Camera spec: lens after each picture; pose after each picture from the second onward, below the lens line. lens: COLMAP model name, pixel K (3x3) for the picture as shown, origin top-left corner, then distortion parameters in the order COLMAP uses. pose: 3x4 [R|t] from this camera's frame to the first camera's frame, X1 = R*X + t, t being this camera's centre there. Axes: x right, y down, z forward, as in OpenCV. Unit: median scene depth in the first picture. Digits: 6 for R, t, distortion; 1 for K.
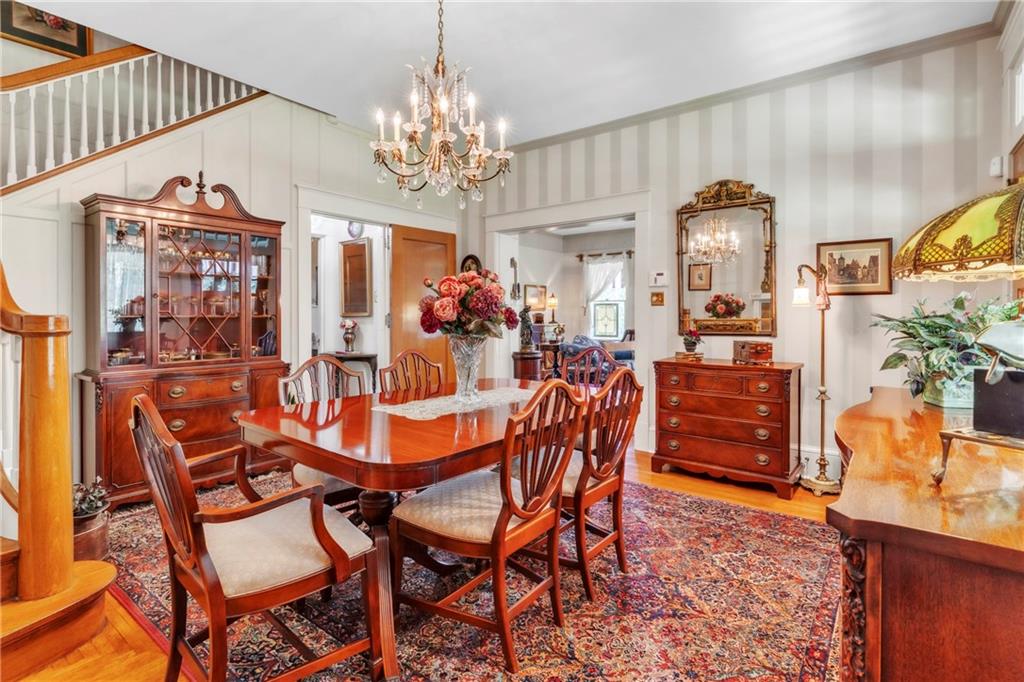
lens RADIAL K [[485.5, 0, 509.1], [0, 485.5, 331.5], [0, 0, 1]] dist [-0.002702, -0.000224]
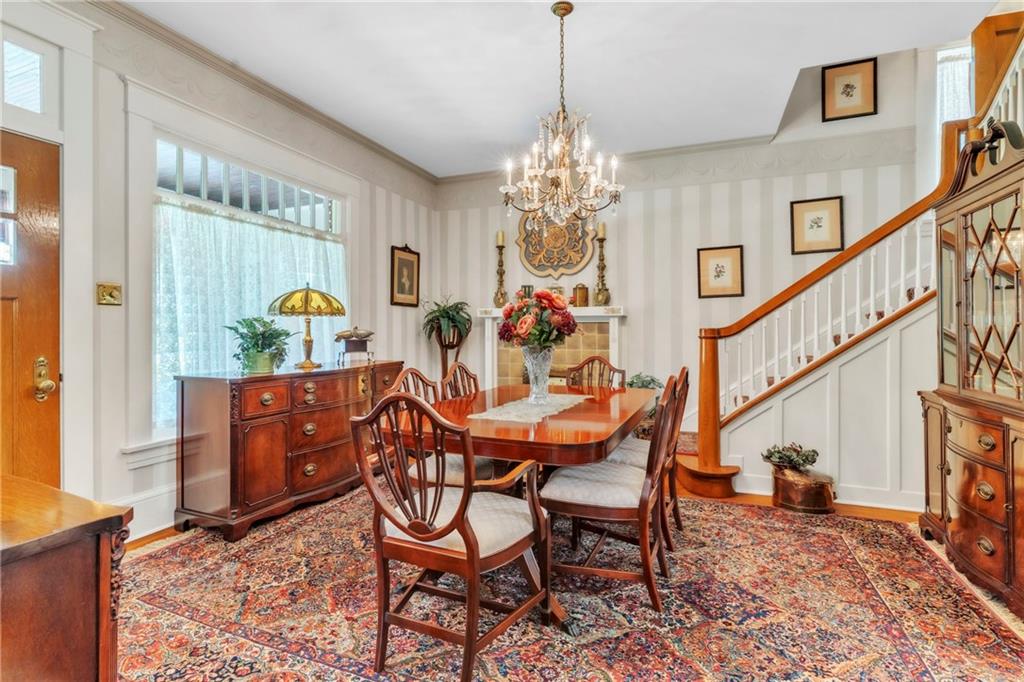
lens RADIAL K [[485.5, 0, 509.1], [0, 485.5, 331.5], [0, 0, 1]] dist [-0.002702, -0.000224]
pose [[-0.961742, -0.008845, -0.273814, 0.384724], [-0.012874, 0.999834, 0.012921, -0.068206], [0.273654, 0.015952, -0.961696, 2.701937]]
